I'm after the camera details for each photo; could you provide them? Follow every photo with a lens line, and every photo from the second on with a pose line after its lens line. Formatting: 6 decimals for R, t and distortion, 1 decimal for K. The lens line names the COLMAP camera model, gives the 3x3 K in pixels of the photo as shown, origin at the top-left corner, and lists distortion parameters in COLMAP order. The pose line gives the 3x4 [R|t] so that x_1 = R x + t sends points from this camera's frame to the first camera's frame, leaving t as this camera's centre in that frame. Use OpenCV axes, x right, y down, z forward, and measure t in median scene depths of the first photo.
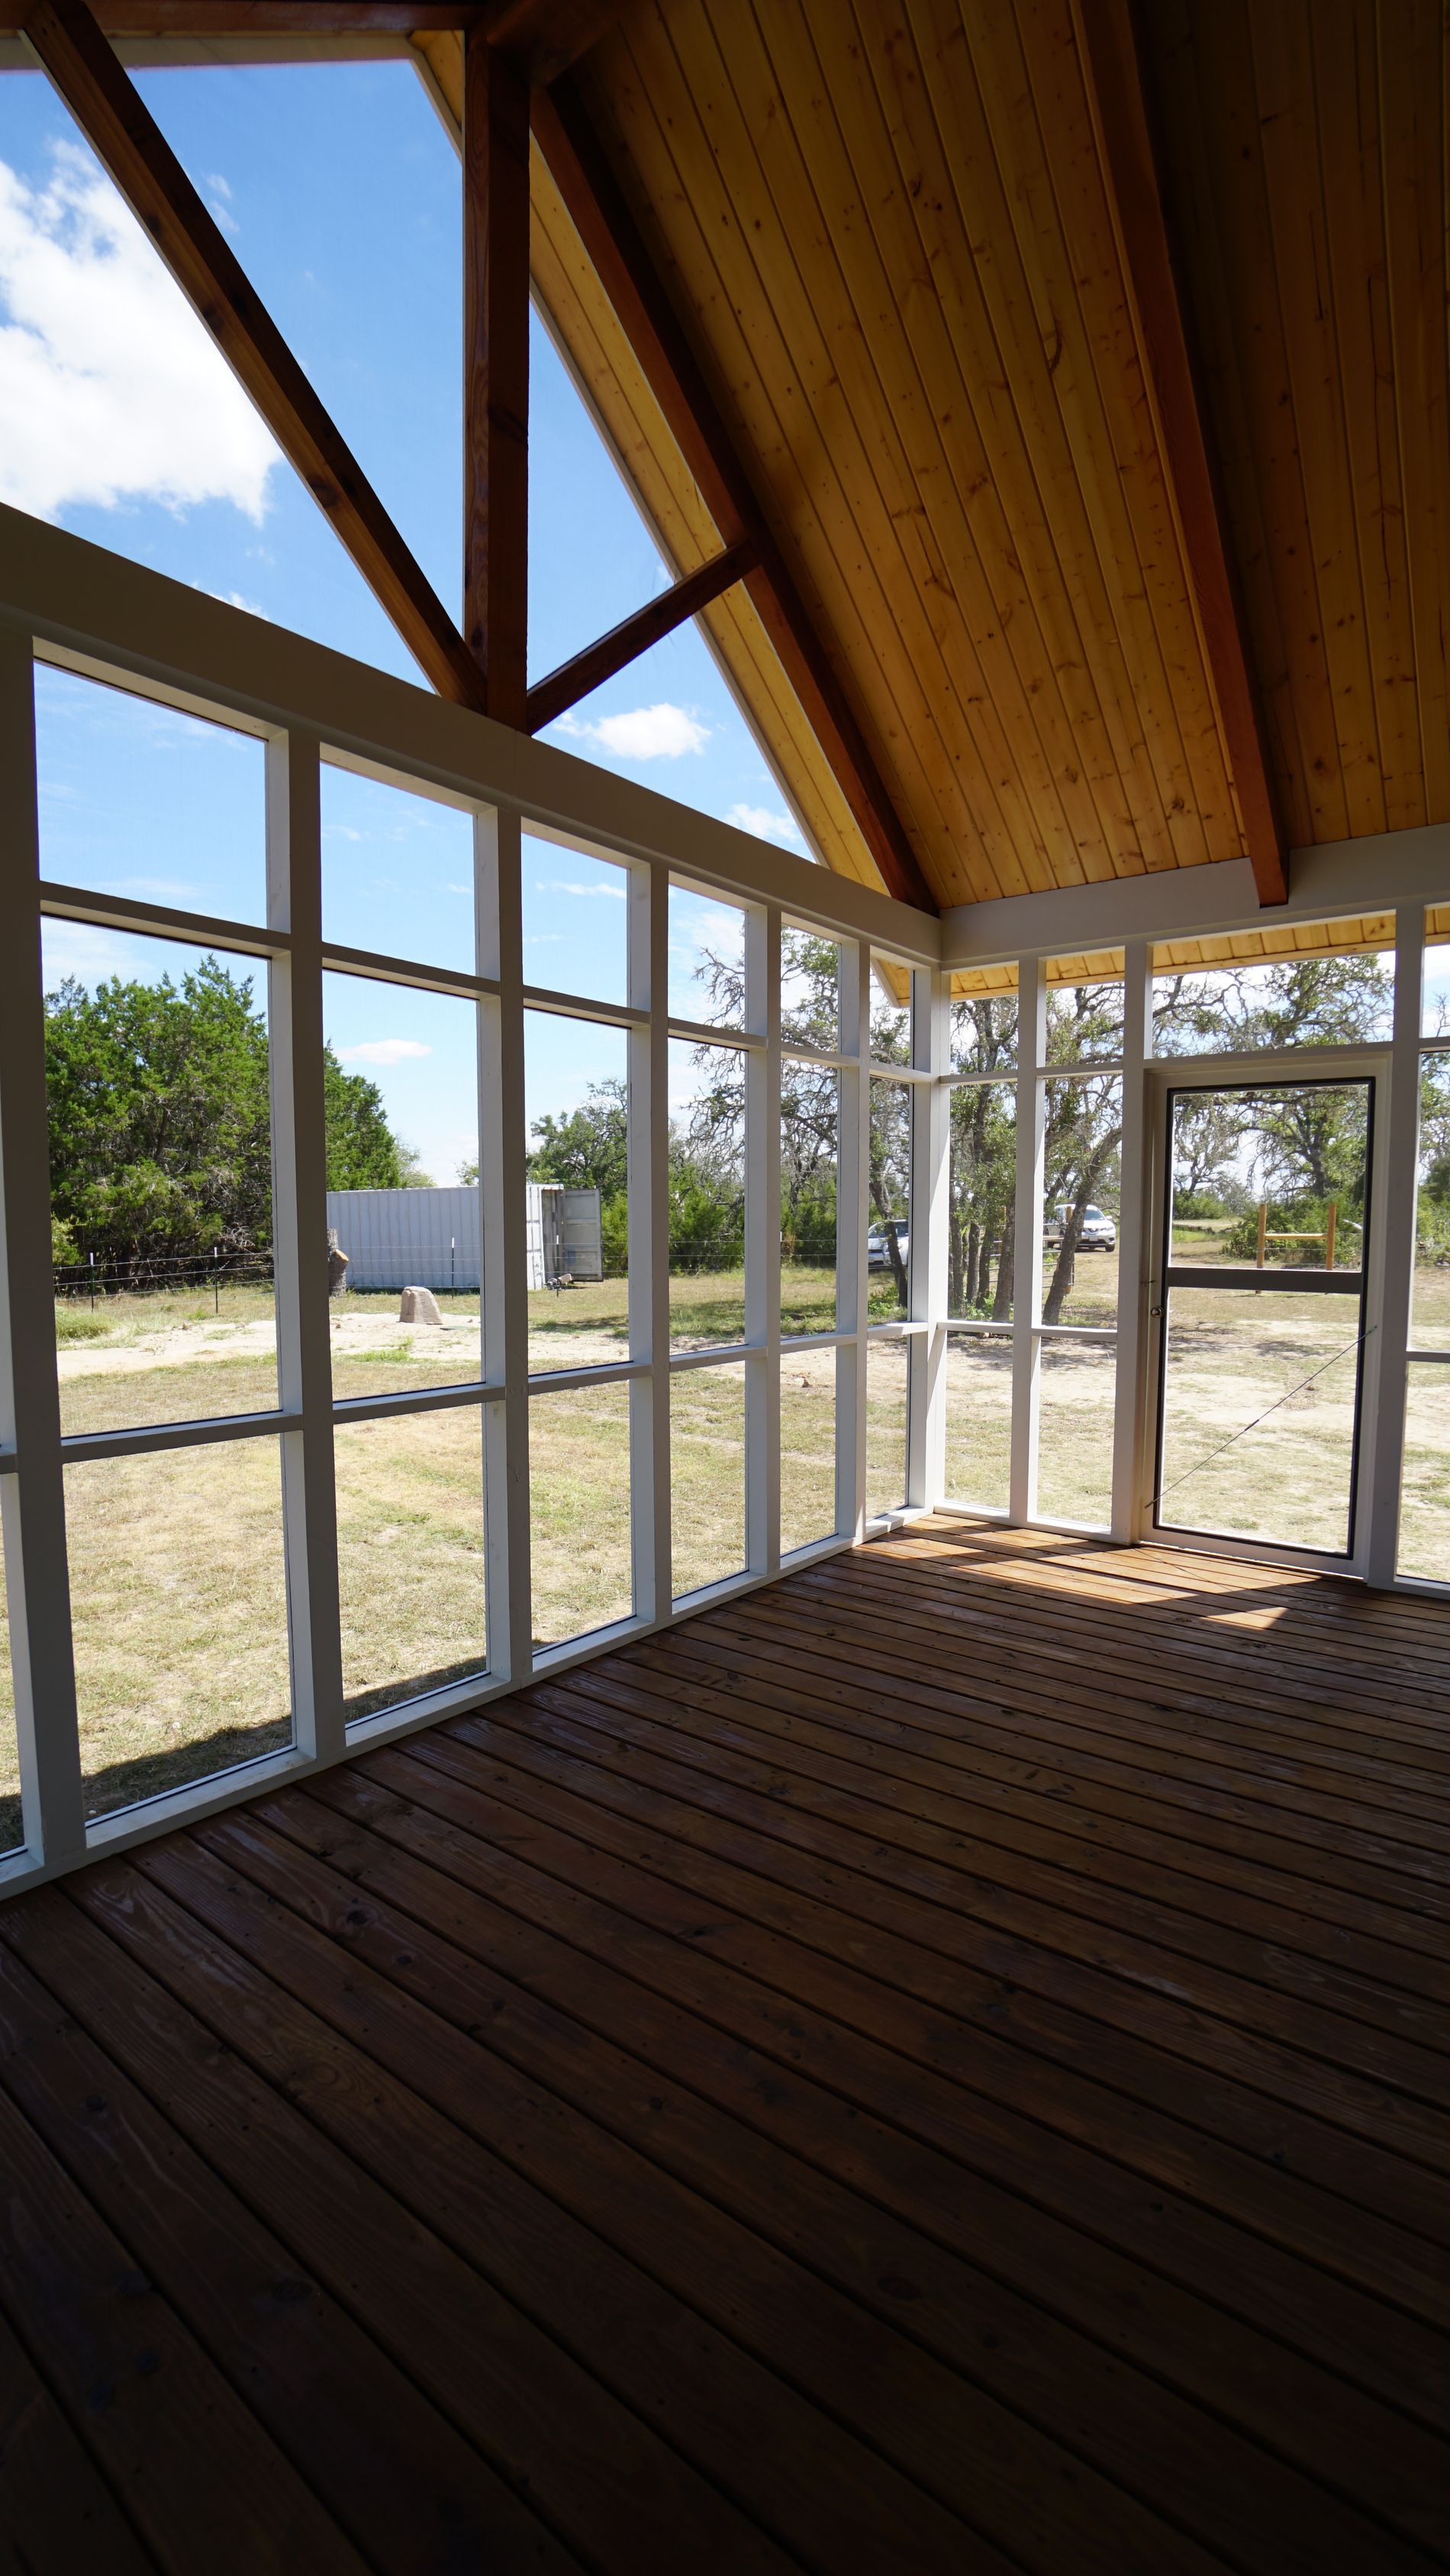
lens RADIAL K [[1128.5, 0, 713.7], [0, 1128.5, 1291.8], [0, 0, 1]] dist [-0.064152, 0.020570]
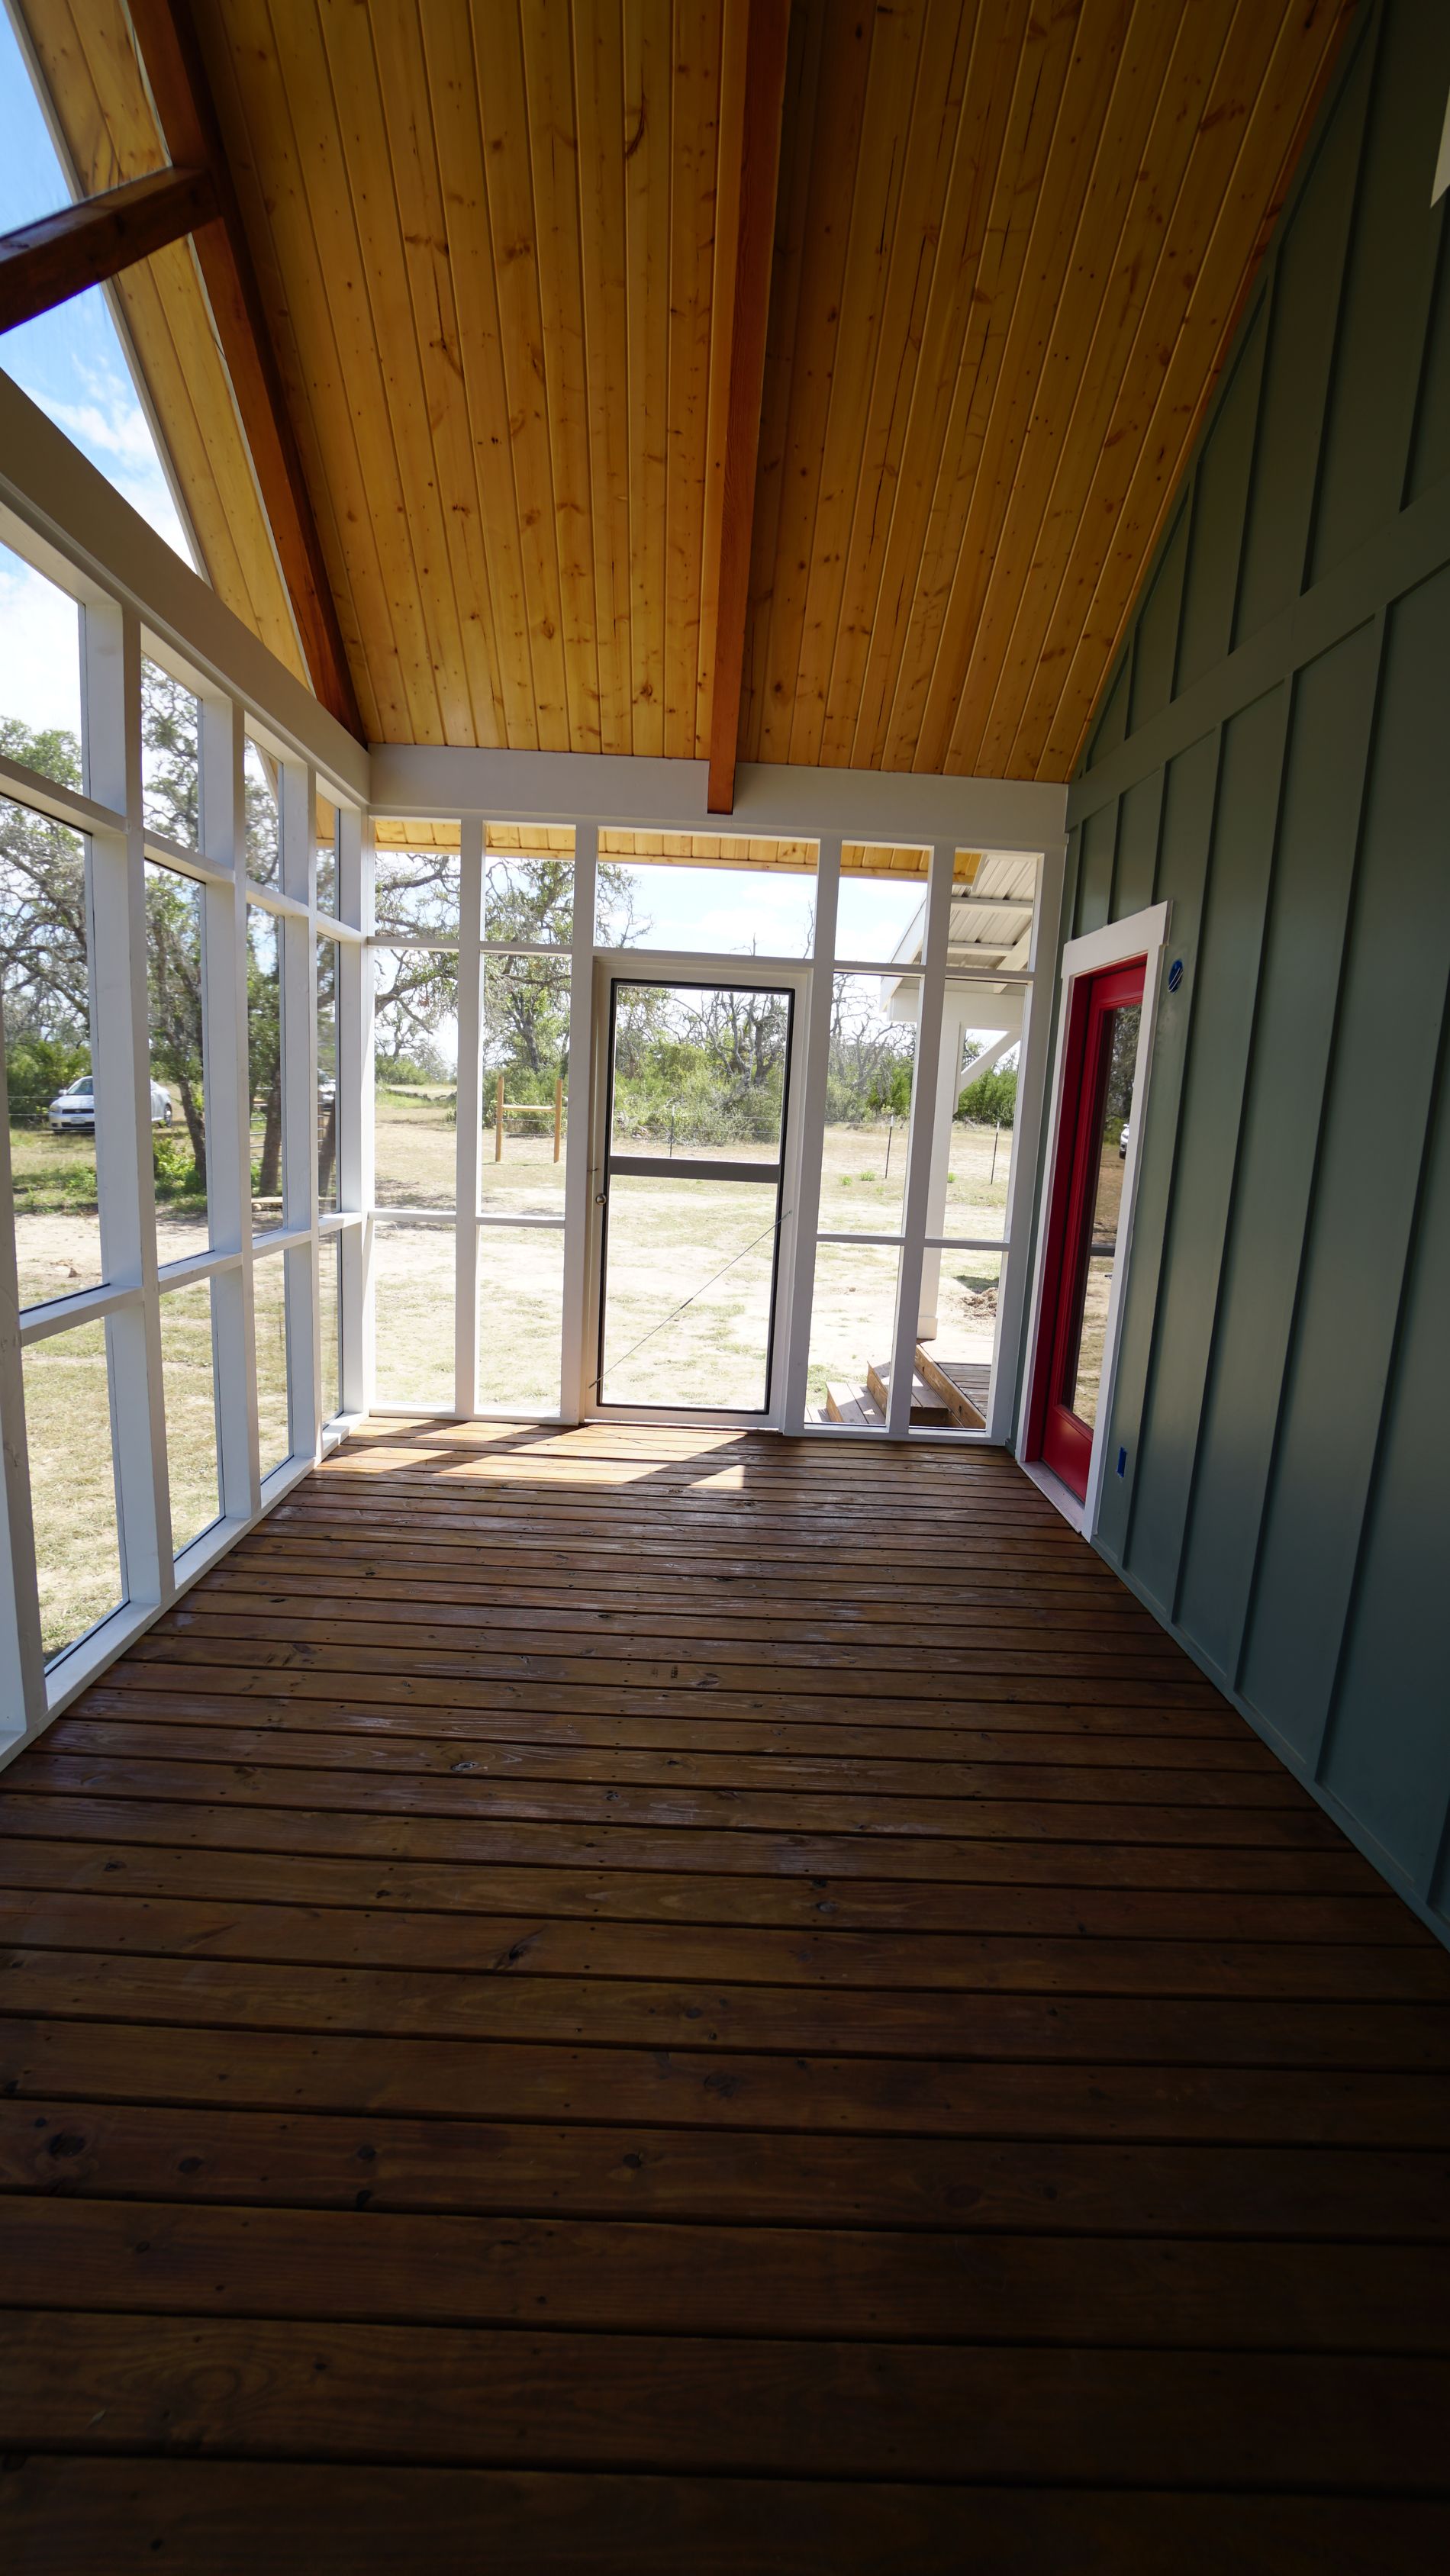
lens RADIAL K [[1128.5, 0, 716.0], [0, 1128.5, 1301.6], [0, 0, 1]] dist [-0.064152, 0.020570]
pose [[0.773840, -0.071582, 0.629323, -0.210979], [-0.011222, 0.991888, 0.126621, -0.024852], [-0.633282, -0.105047, 0.766759, 0.147879]]
